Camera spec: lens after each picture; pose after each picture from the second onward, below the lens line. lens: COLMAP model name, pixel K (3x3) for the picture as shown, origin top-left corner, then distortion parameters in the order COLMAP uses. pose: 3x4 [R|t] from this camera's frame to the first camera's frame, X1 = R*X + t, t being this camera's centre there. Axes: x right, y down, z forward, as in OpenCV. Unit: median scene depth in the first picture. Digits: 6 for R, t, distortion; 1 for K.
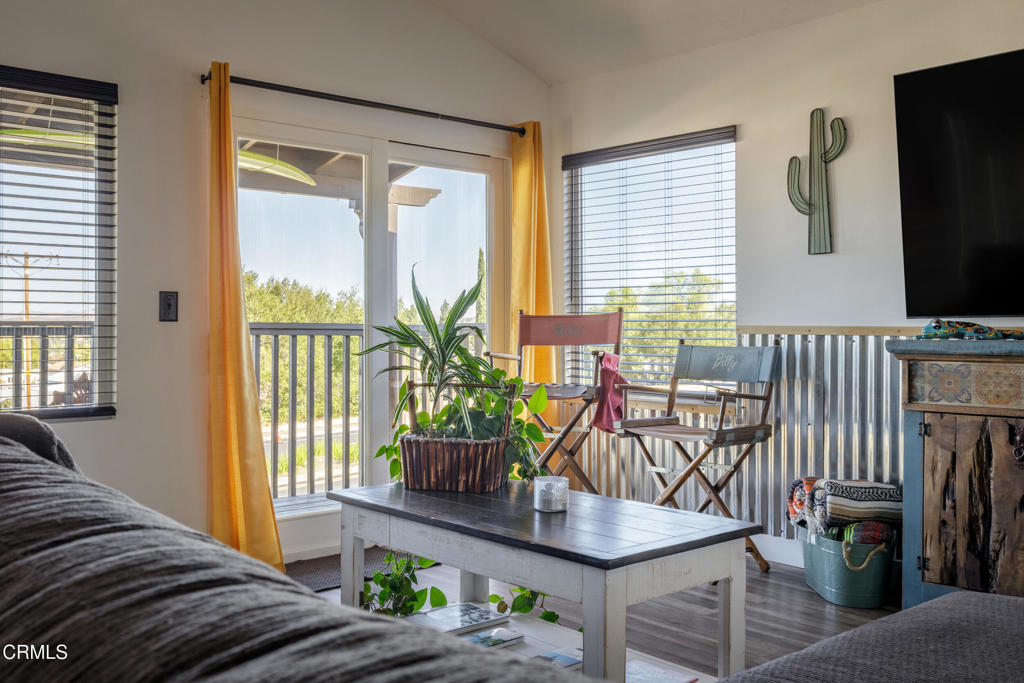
lens RADIAL K [[988.0, 0, 512.0], [0, 988.0, 339.5], [0, 0, 1]] dist [0.020225, 0.000000]
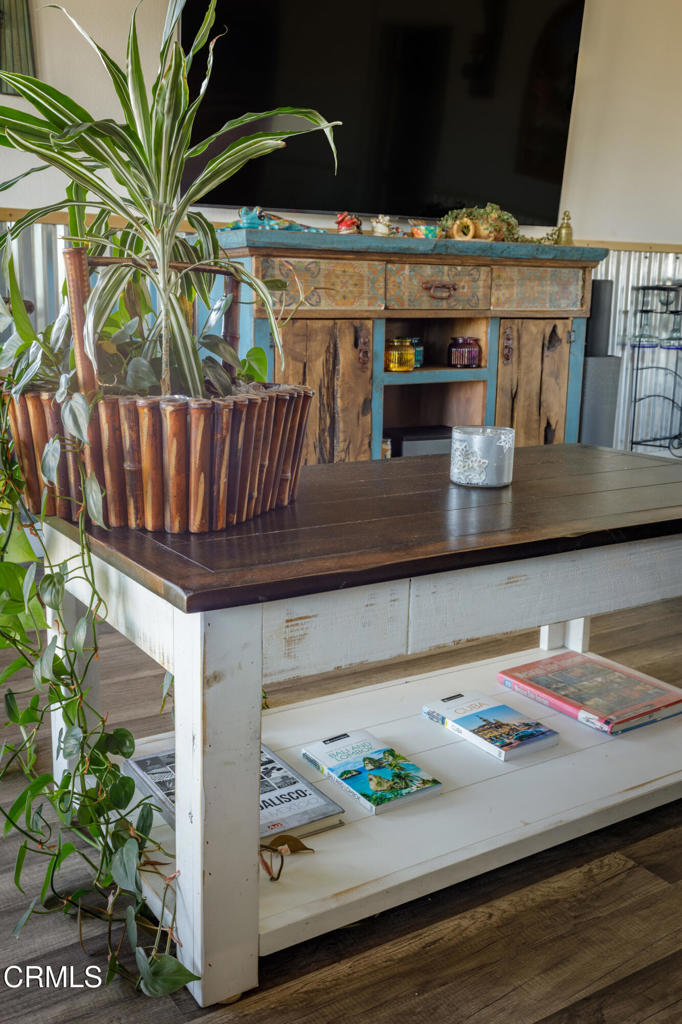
lens RADIAL K [[988.0, 0, 340.5], [0, 988.0, 513.2], [0, 0, 1]] dist [0.020225, 0.000000]
pose [[0.153947, -0.208839, 0.965757, -0.450907], [-0.002930, 0.977308, 0.211804, 0.058241], [-0.988075, -0.035436, 0.149842, 0.847799]]
